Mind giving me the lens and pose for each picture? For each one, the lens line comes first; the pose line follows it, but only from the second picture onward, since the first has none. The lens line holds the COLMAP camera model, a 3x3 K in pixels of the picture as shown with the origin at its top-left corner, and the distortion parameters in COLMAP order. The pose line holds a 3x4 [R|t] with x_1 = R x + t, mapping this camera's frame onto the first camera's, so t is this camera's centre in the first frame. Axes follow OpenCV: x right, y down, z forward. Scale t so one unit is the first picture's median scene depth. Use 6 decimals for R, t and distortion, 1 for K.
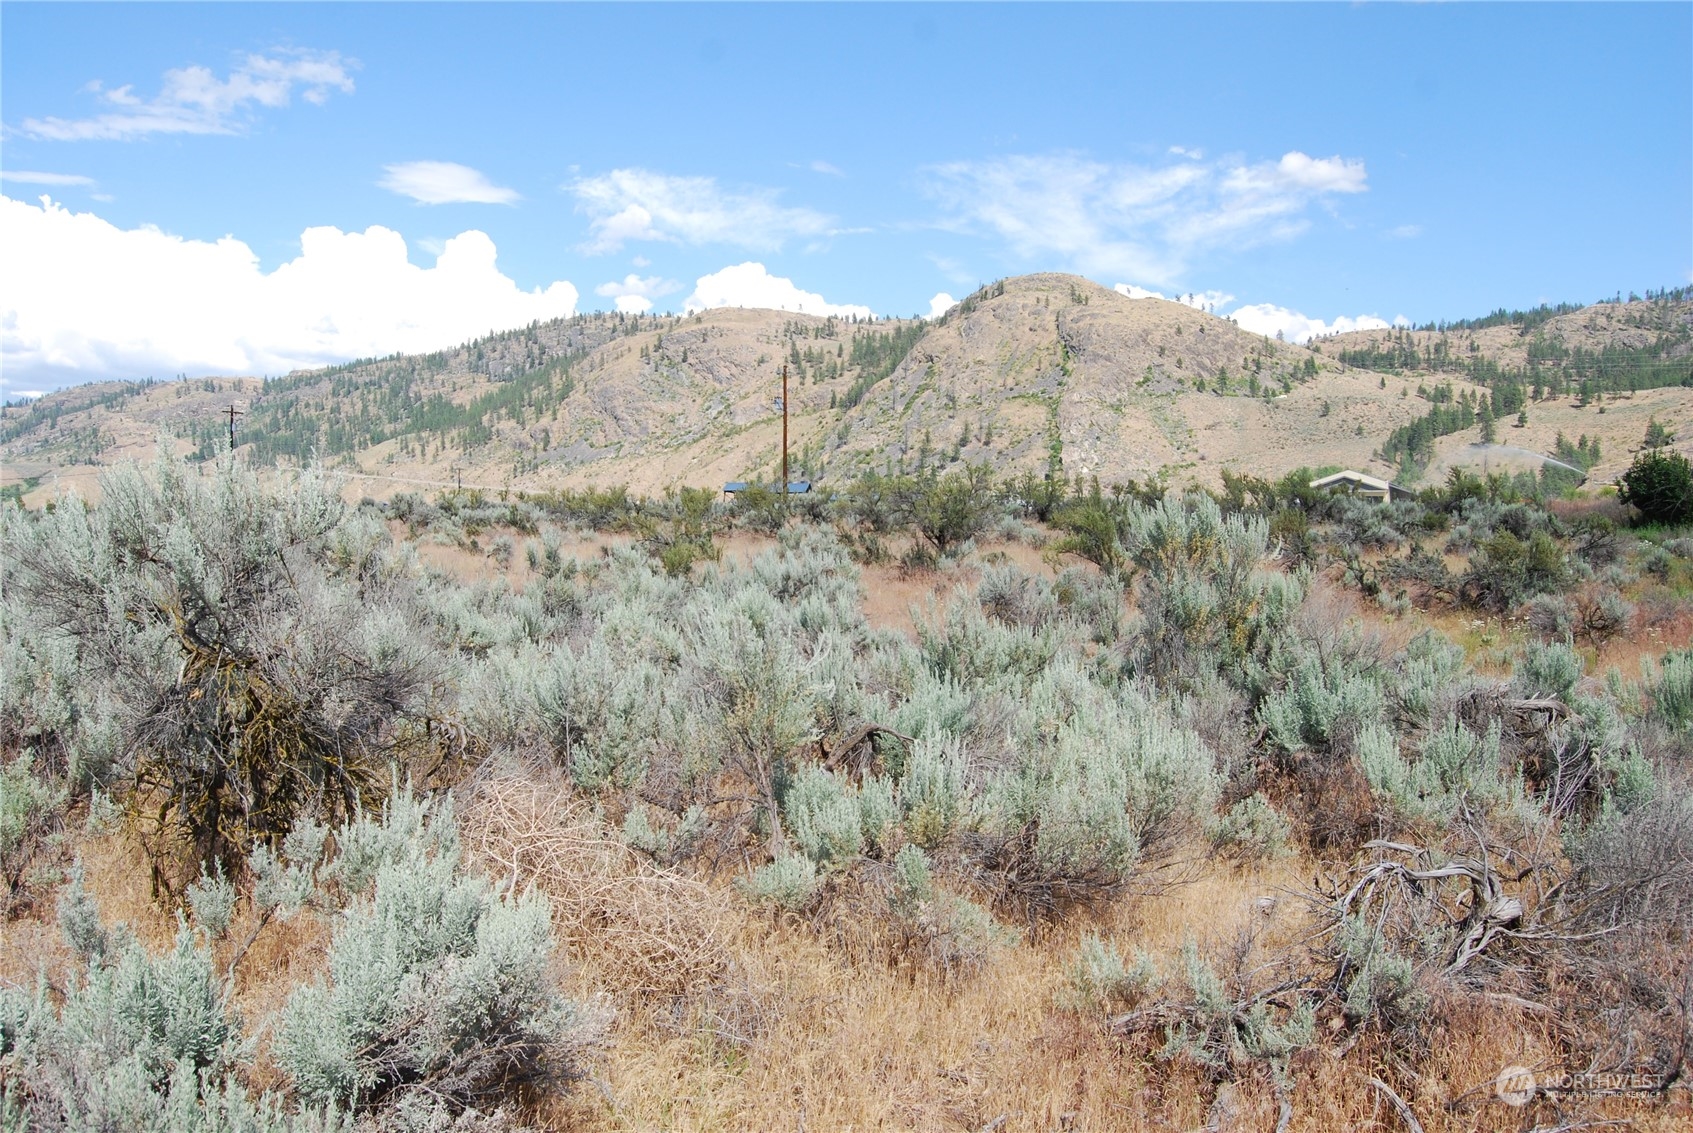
lens RADIAL K [[1338.1, 0, 846.5], [0, 1338.1, 566.5], [0, 0, 1]] dist [-0.095380, 0.037832]
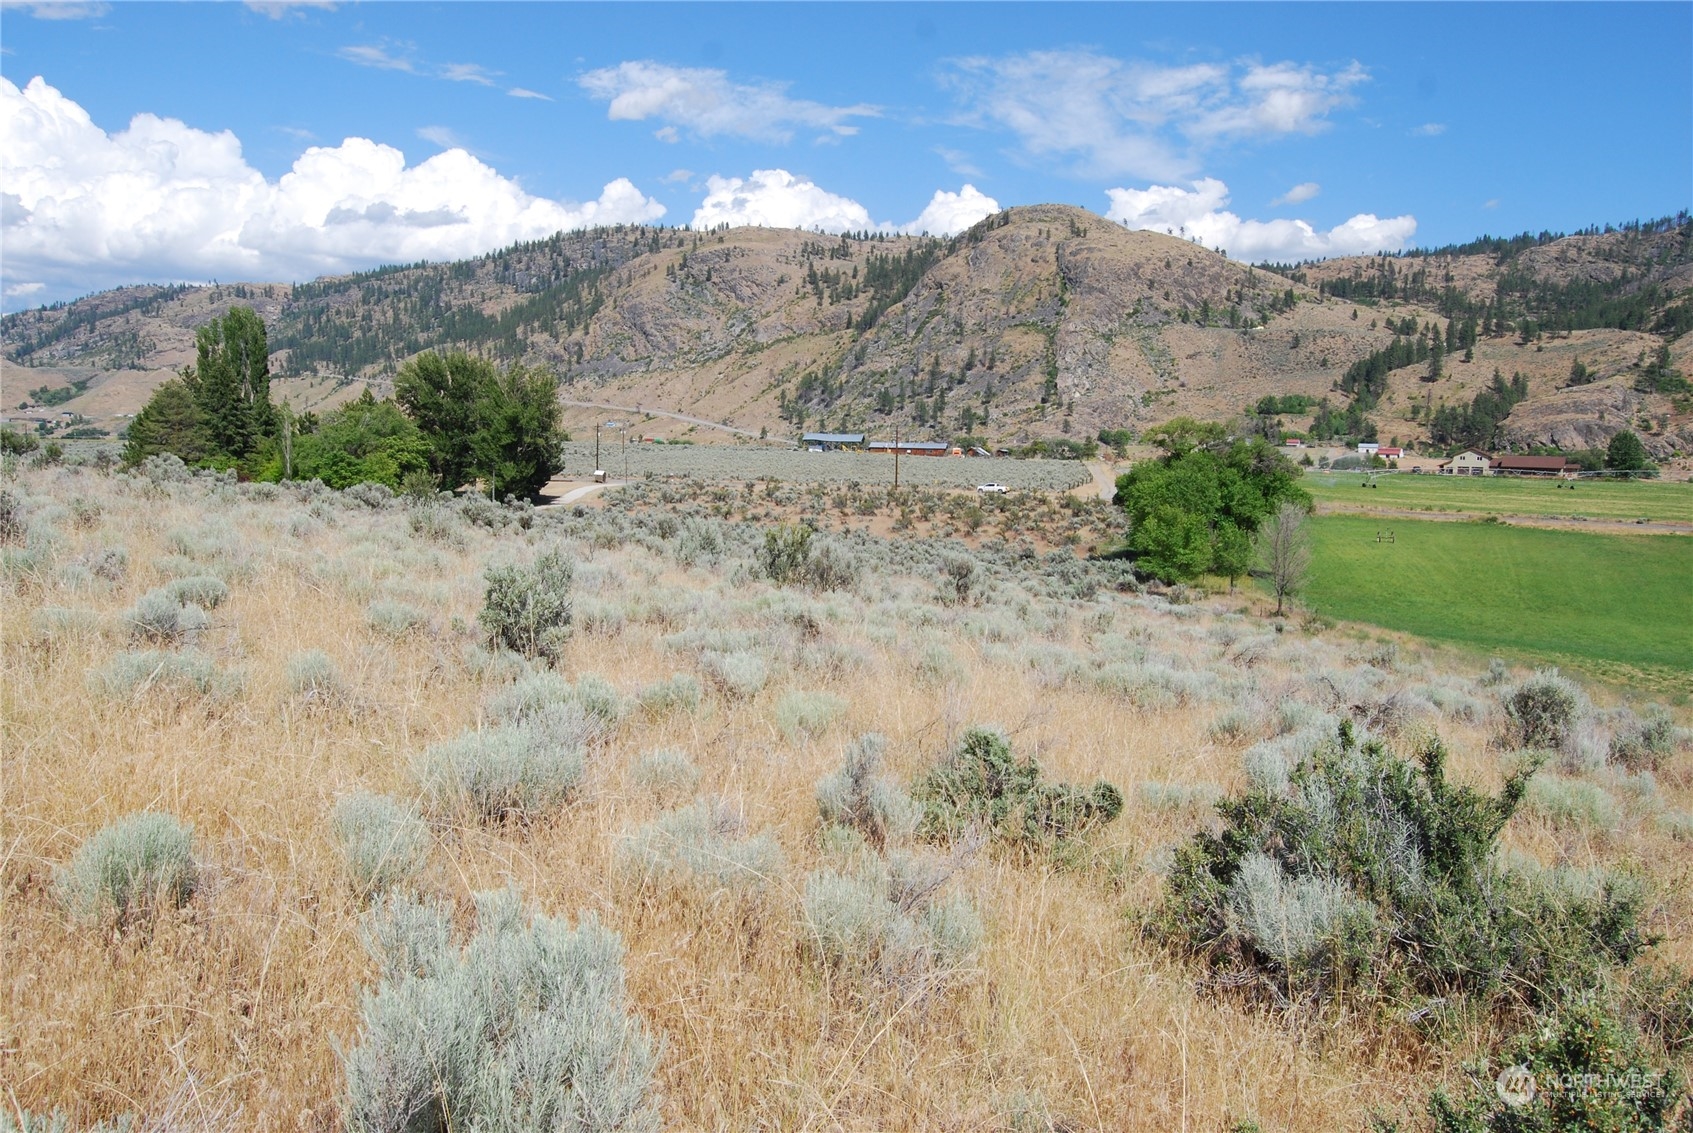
lens RADIAL K [[1338.1, 0, 846.5], [0, 1338.1, 566.5], [0, 0, 1]] dist [-0.095380, 0.037832]
pose [[0.999929, 0.011904, -0.000434, -0.008595], [-0.011841, 0.997238, 0.073321, -0.005118], [0.001306, -0.073311, 0.997308, -0.084364]]
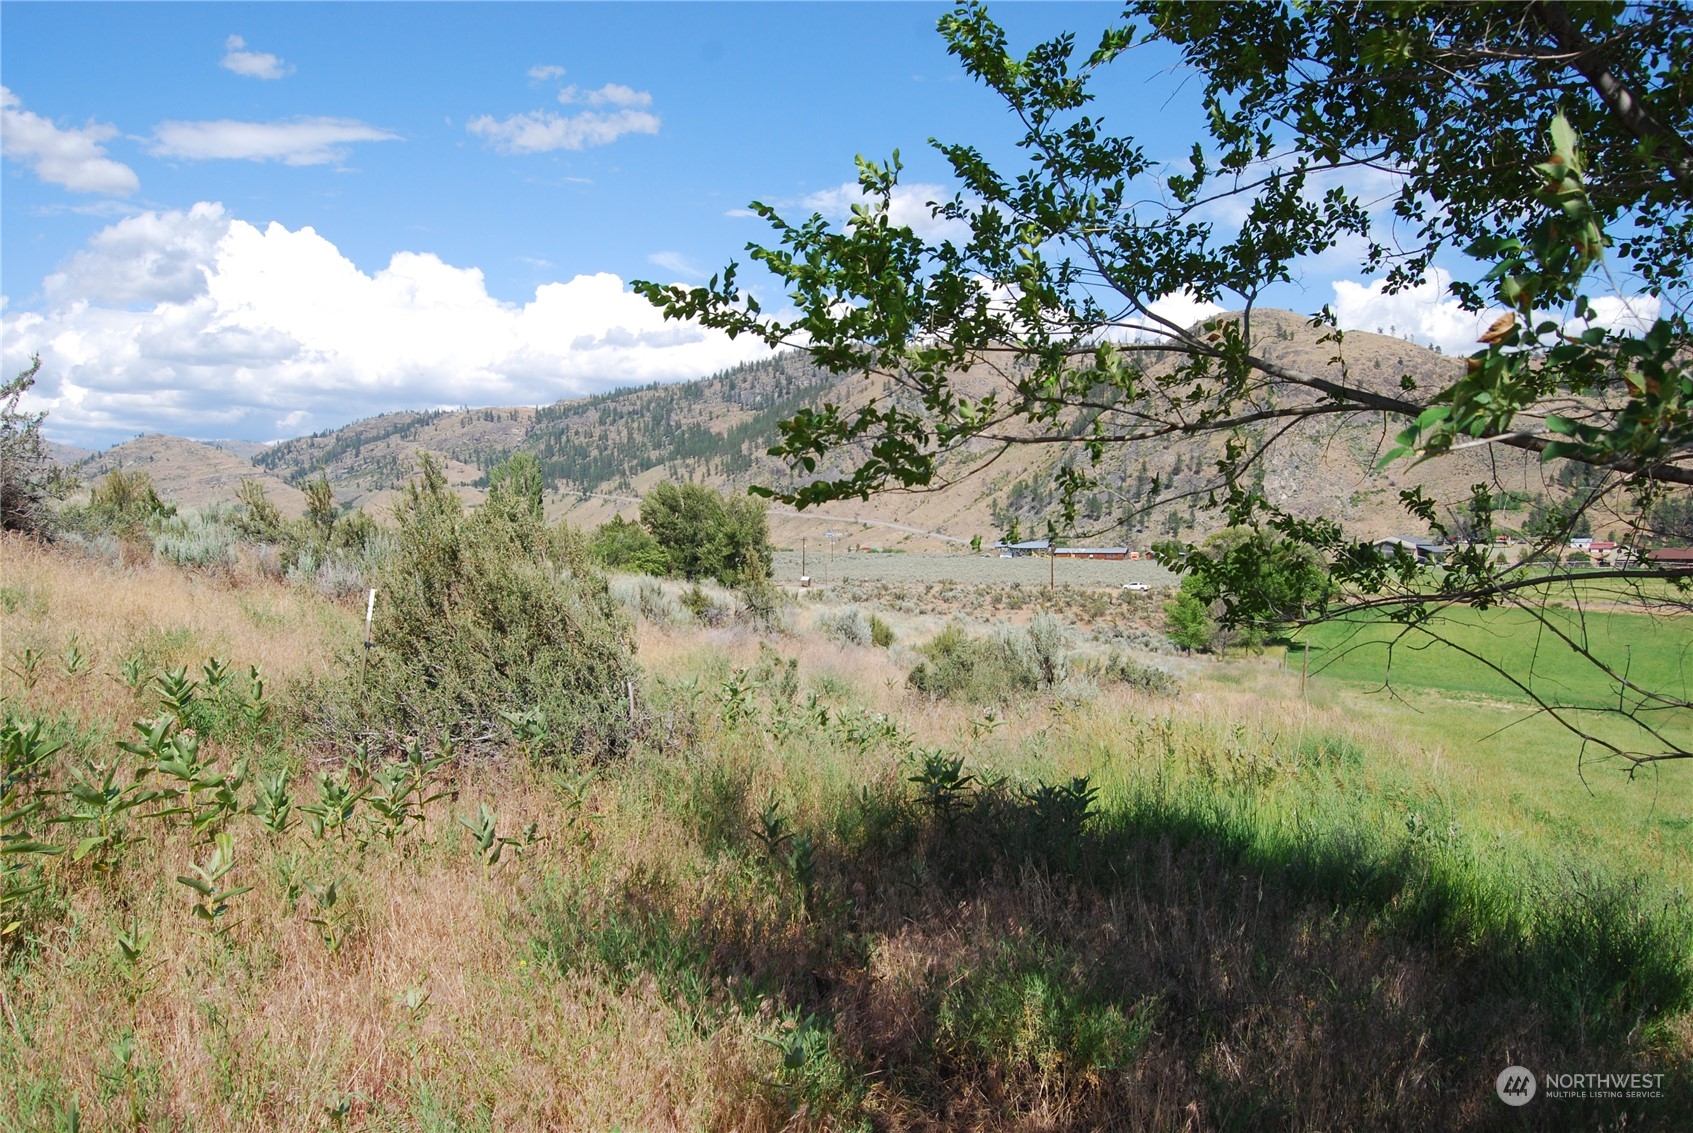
lens RADIAL K [[1341.3, 0, 846.5], [0, 1341.3, 566.5], [0, 0, 1]] dist [-0.093899, 0.037998]
pose [[0.986115, -0.003989, -0.166014, -0.000476], [0.003063, 0.999978, -0.005832, -0.004786], [0.166034, 0.005242, 0.986106, -0.113006]]
